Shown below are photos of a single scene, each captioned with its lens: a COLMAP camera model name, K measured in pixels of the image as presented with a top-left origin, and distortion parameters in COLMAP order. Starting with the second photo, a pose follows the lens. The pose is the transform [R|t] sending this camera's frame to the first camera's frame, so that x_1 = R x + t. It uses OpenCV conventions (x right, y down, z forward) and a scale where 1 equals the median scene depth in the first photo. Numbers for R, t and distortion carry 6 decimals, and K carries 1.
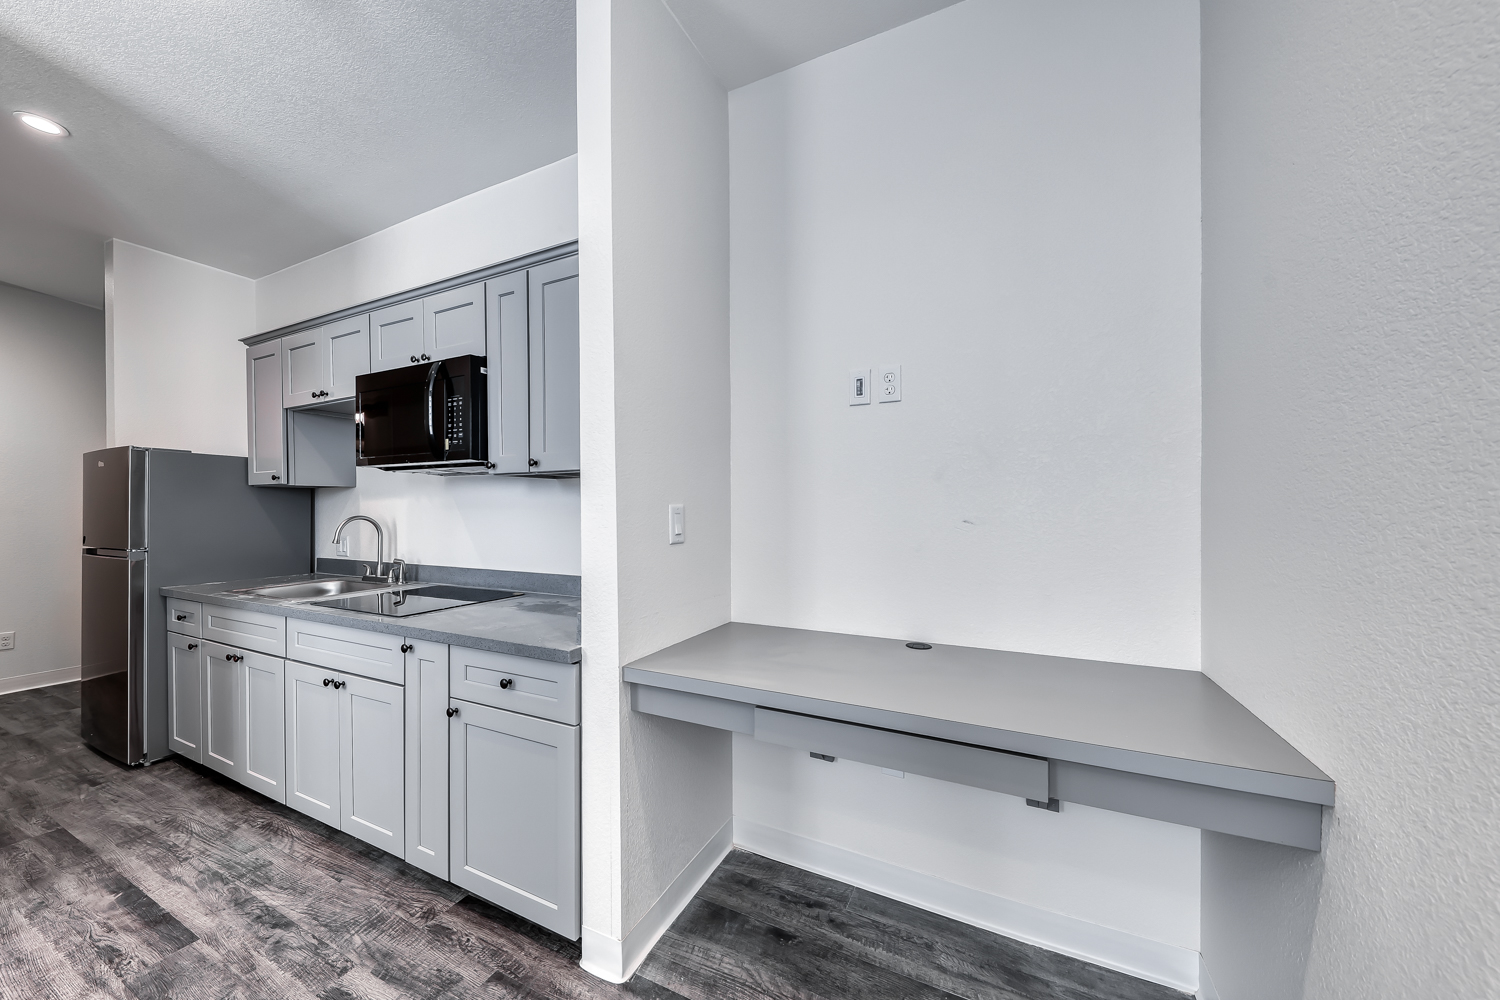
lens RADIAL K [[509.3, 0, 763.5], [0, 509.3, 515.5], [0, 0, 1]] dist [0.004590, -0.003589]
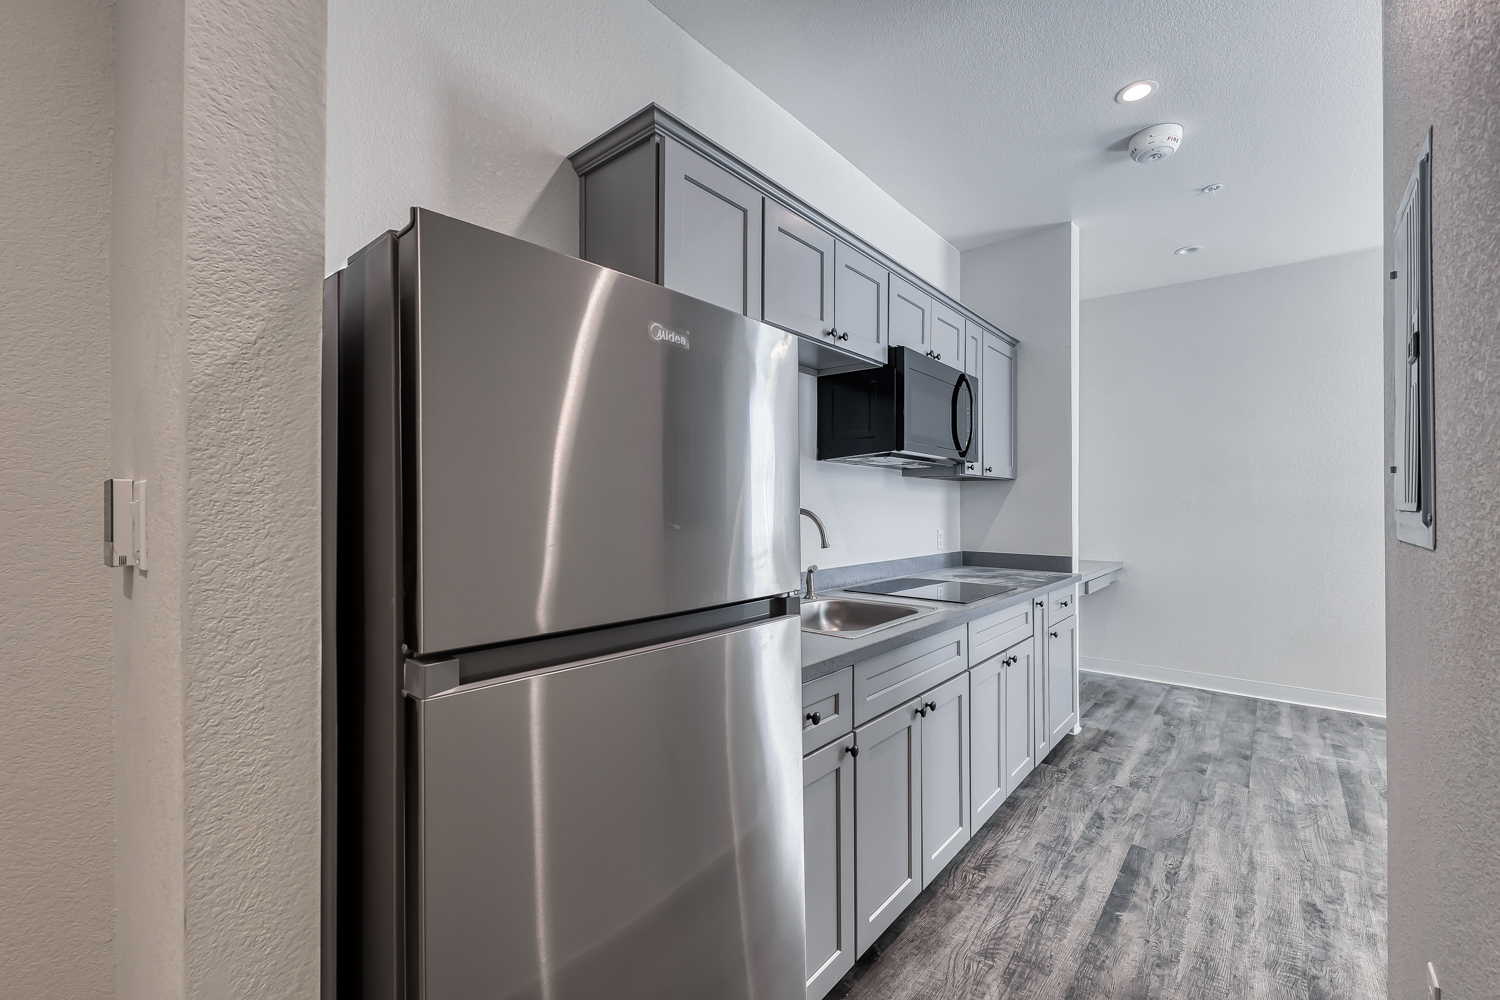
lens RADIAL K [[624.0, 0, 700.4], [0, 624.0, 495.6], [0, 0, 1]] dist [-0.008077, -0.002648]
pose [[0.308649, 0.011981, 0.951100, -2.266171], [0.005517, 0.999881, -0.014386, -0.008644], [-0.951160, 0.009687, 0.308547, 1.194763]]
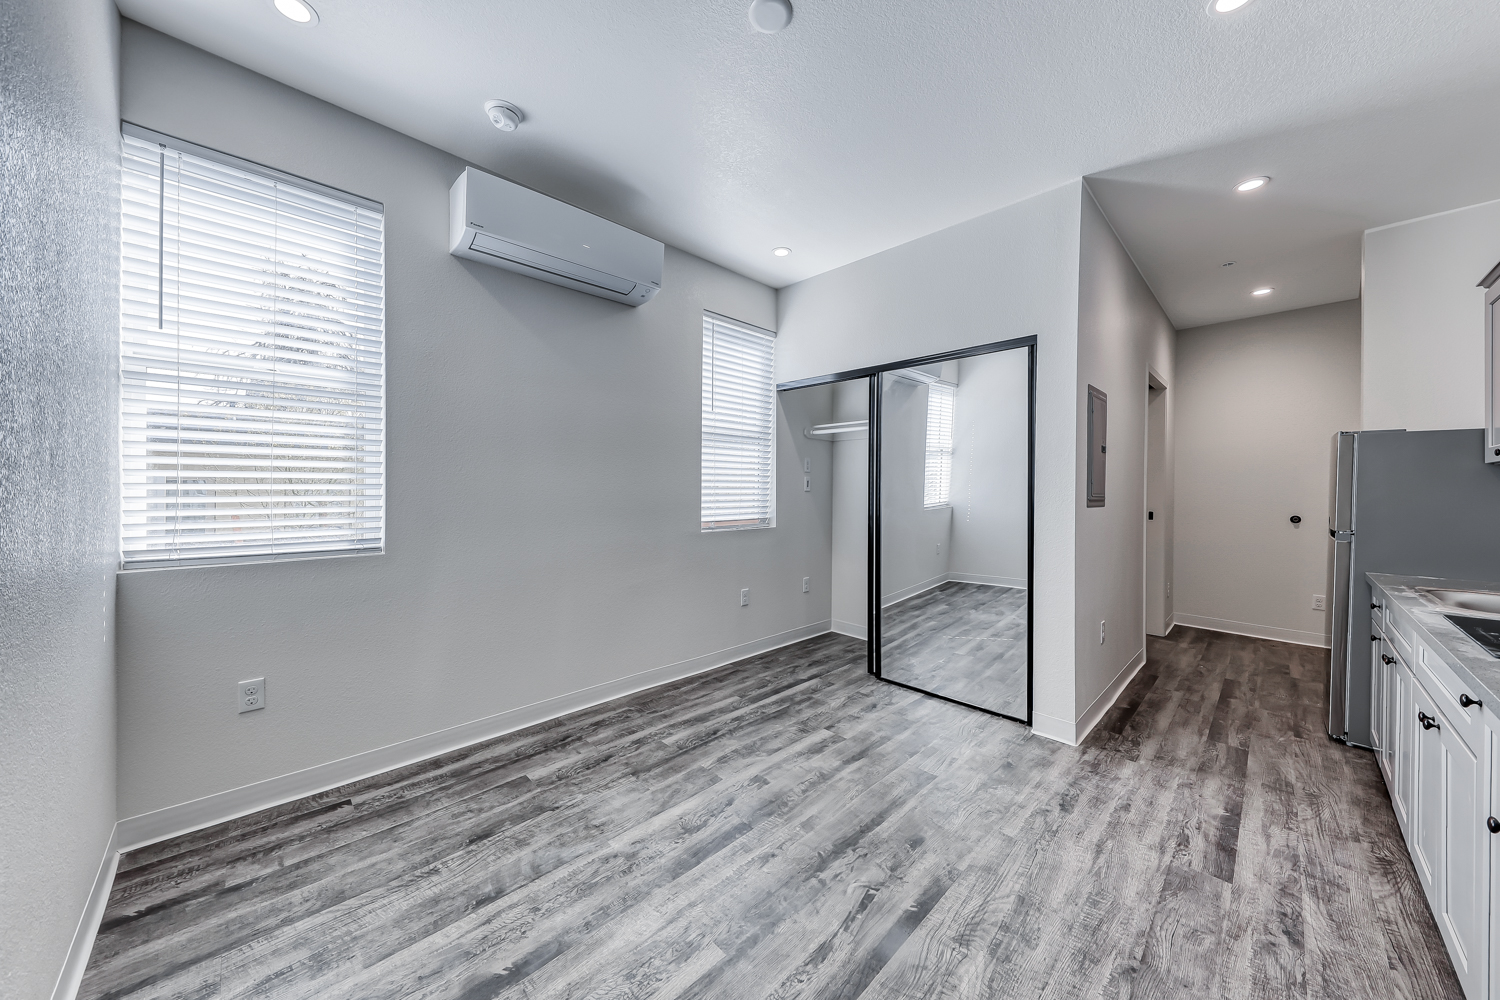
lens RADIAL K [[509.3, 0, 739.7], [0, 509.3, 487.9], [0, 0, 1]] dist [0.004590, -0.003589]
pose [[-0.367585, -0.002894, -0.929986, 0.233528], [-0.019208, 0.999805, 0.004482, -0.002621], [0.929792, 0.019511, -0.367569, 0.310315]]
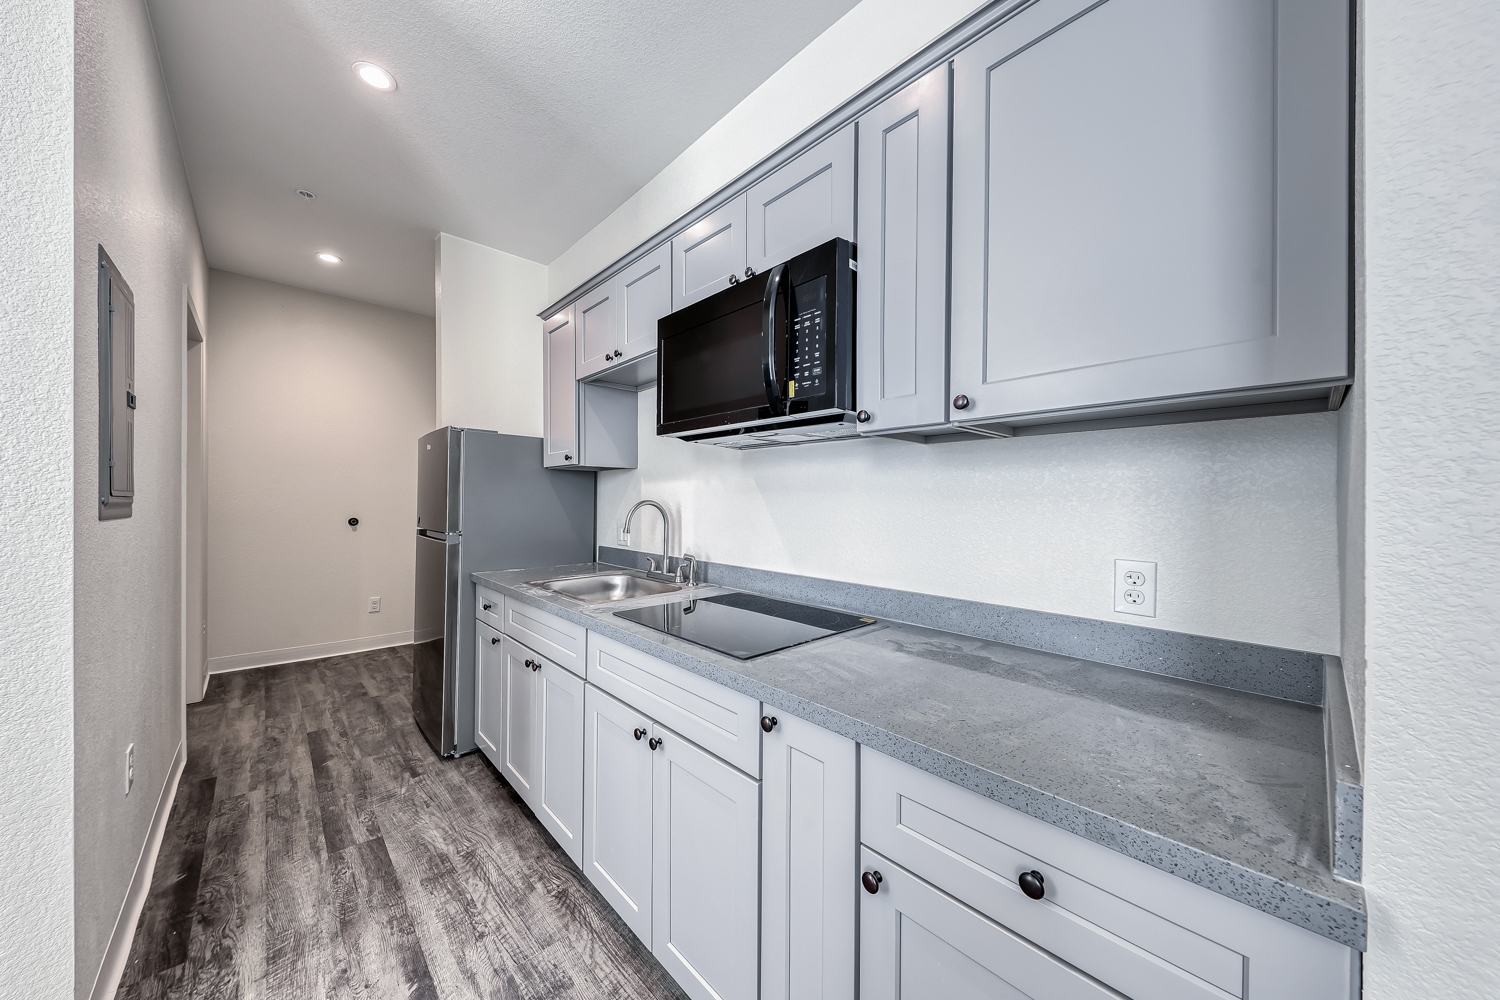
lens RADIAL K [[509.3, 0, 760.4], [0, 509.3, 501.6], [0, 0, 1]] dist [0.004590, -0.003589]
pose [[0.932819, 0.009579, -0.360217, -0.445297], [-0.012902, 0.999893, -0.006822, 0.009632], [0.360114, 0.011011, 0.932843, 0.400316]]
